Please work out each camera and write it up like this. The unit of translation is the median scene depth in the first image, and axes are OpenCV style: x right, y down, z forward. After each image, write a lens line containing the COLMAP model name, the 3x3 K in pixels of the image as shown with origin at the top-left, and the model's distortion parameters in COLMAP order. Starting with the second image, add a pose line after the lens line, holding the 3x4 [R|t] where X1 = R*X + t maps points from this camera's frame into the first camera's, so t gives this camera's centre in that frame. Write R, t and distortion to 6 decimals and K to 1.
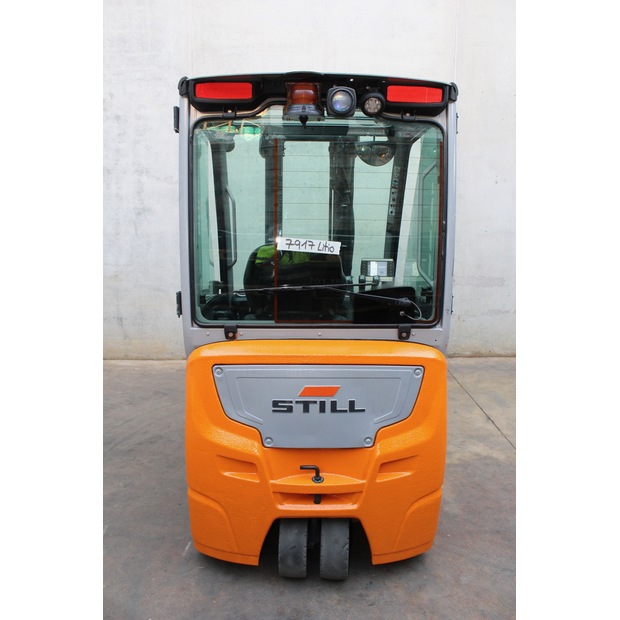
lens RADIAL K [[508.9, 0, 307.5], [0, 508.9, 311.2], [0, 0, 1]] dist [-0.137795, 0.099328]
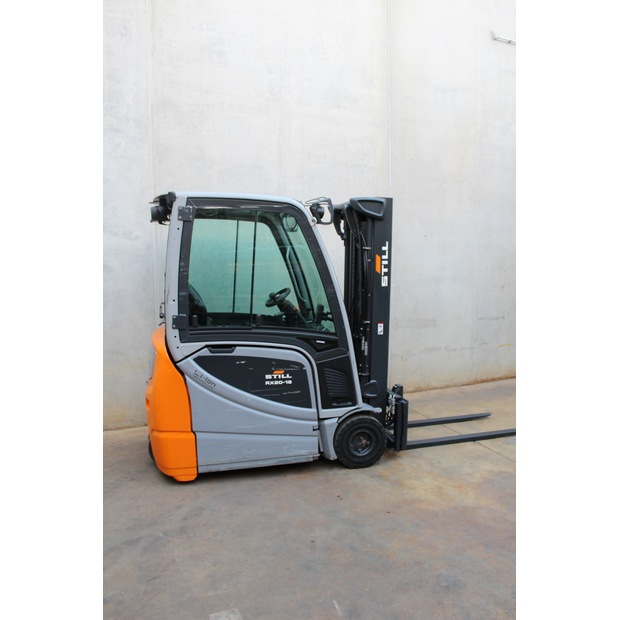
lens RADIAL K [[508.9, 0, 307.9], [0, 508.9, 309.6], [0, 0, 1]] dist [-0.137795, 0.099328]
pose [[0.939123, -0.048693, 0.340113, -0.297288], [0.082796, 0.992807, -0.086479, -0.014050], [-0.333455, 0.109375, 0.936400, 0.018853]]
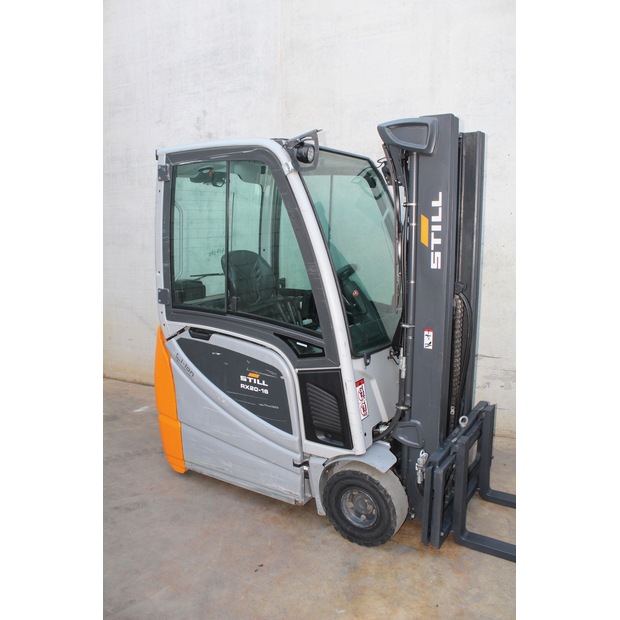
lens RADIAL K [[508.9, 0, 307.4], [0, 508.9, 312.2], [0, 0, 1]] dist [-0.137795, 0.099328]
pose [[0.886200, 0.053837, -0.460165, 0.232453], [-0.073478, 0.996987, -0.024864, -0.051868], [0.457440, 0.055847, 0.887485, 0.272529]]
